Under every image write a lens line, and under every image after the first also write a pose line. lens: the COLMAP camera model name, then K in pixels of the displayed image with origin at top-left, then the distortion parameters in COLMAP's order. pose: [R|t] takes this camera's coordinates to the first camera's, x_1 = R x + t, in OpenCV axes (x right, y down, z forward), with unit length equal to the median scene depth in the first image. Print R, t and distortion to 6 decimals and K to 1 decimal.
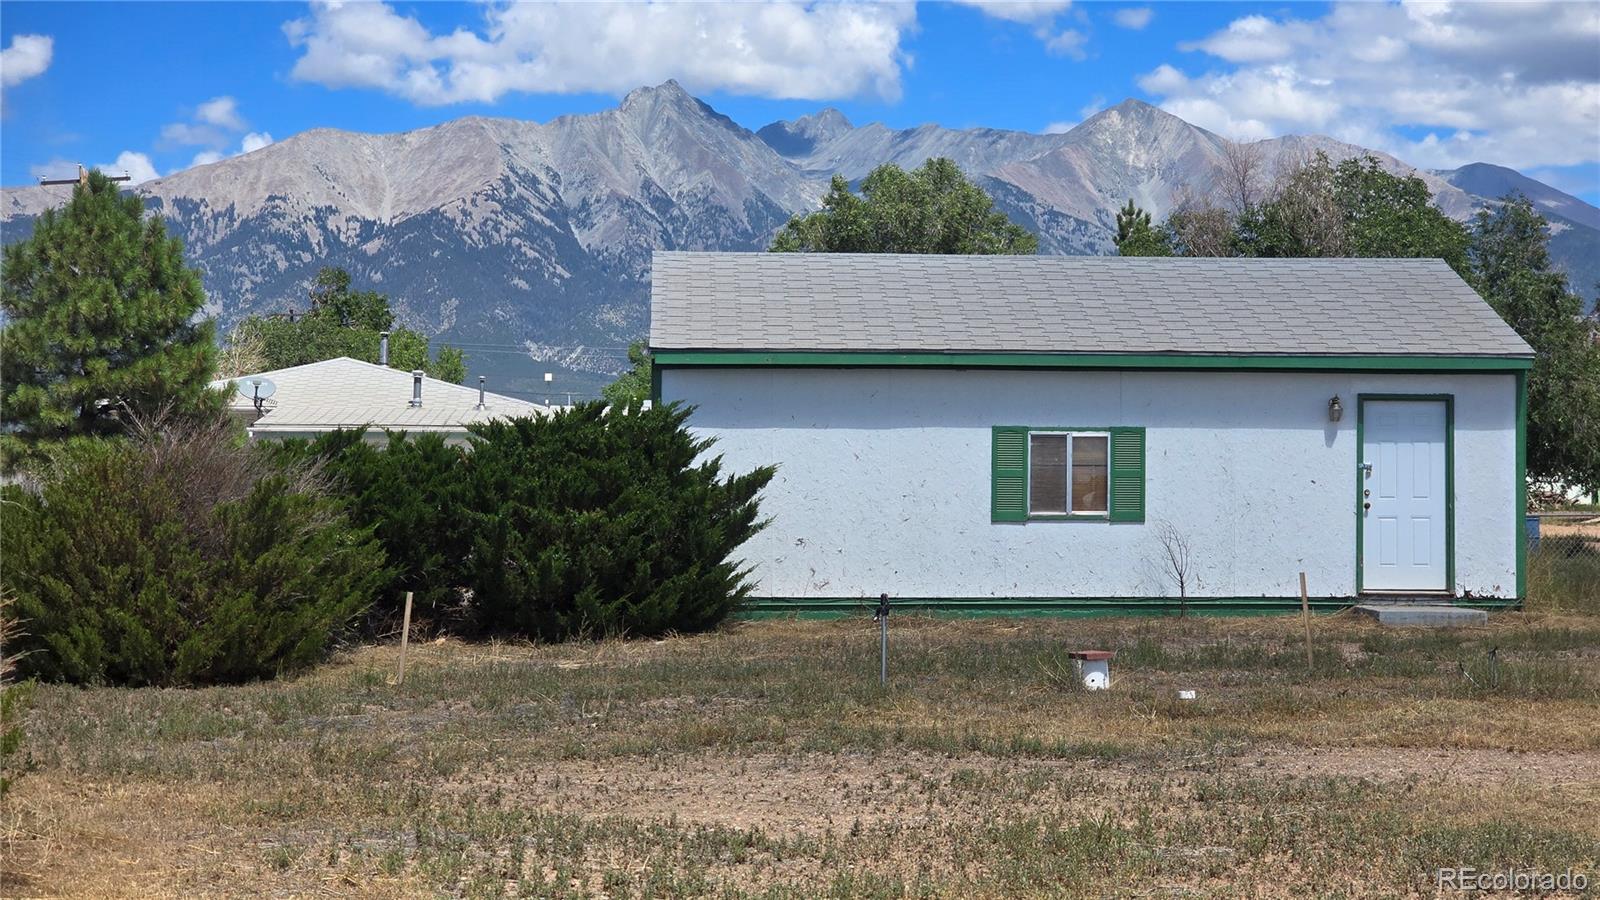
lens RADIAL K [[3018.8, 0, 802.9], [0, 3018.8, 449.4], [0, 0, 1]] dist [-0.050572, 0.000000]
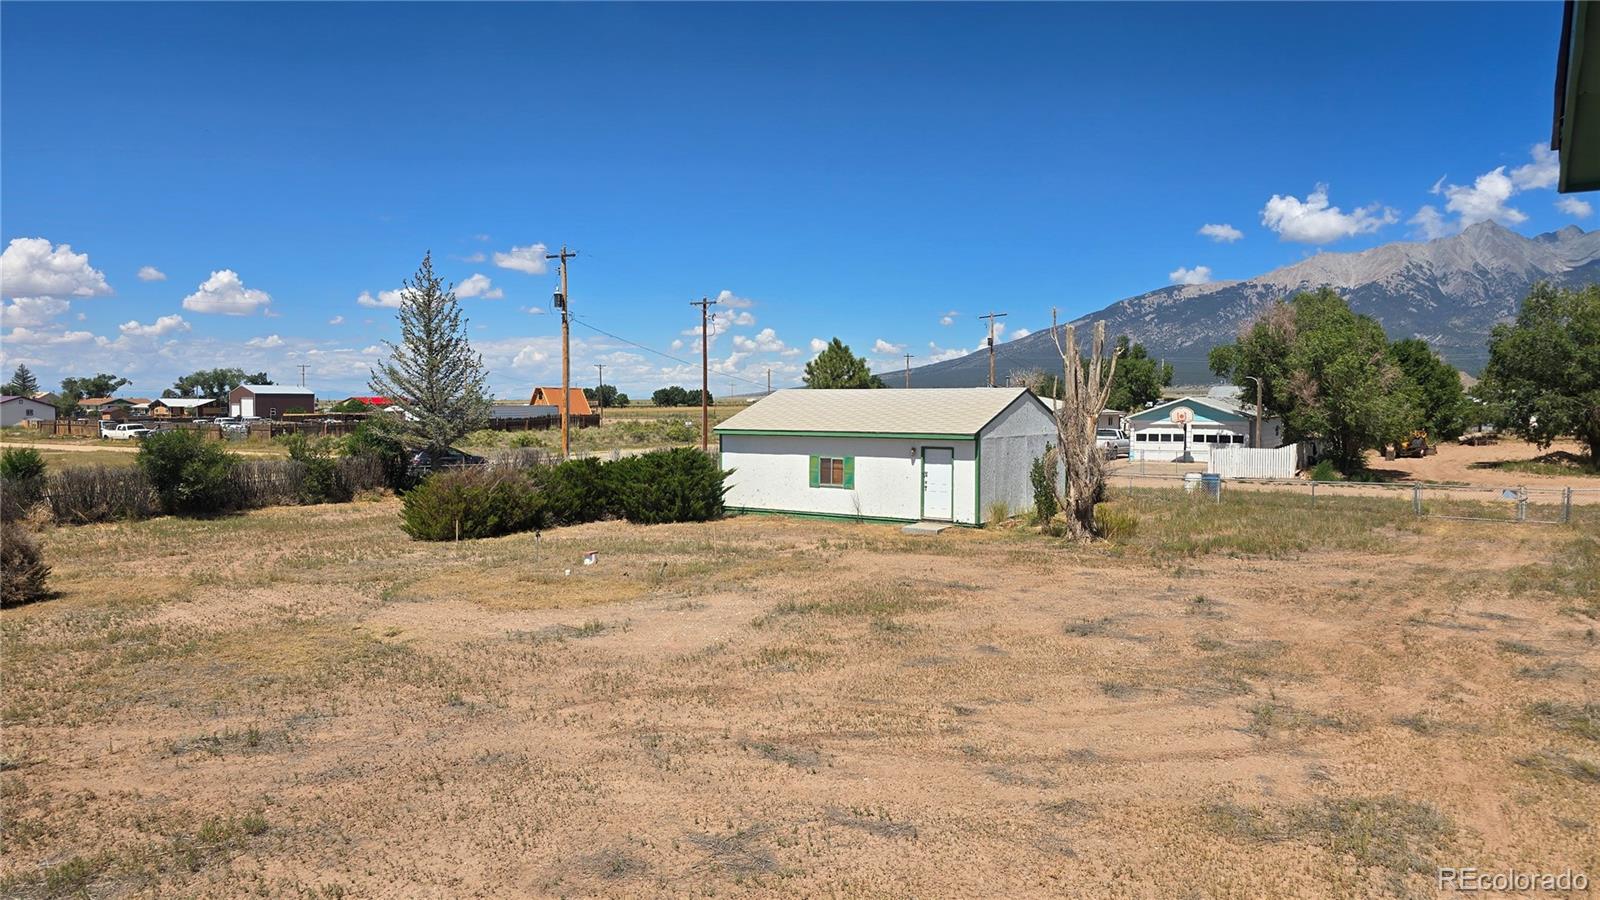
lens RADIAL K [[1050.4, 0, 808.9], [0, 1050.4, 448.0], [0, 0, 1]] dist [0.072207, -0.066711]
pose [[0.813663, 0.024144, -0.580835, 0.660003], [0.013245, 0.998108, 0.060045, -0.076274], [0.581186, -0.056549, 0.811804, 0.155906]]
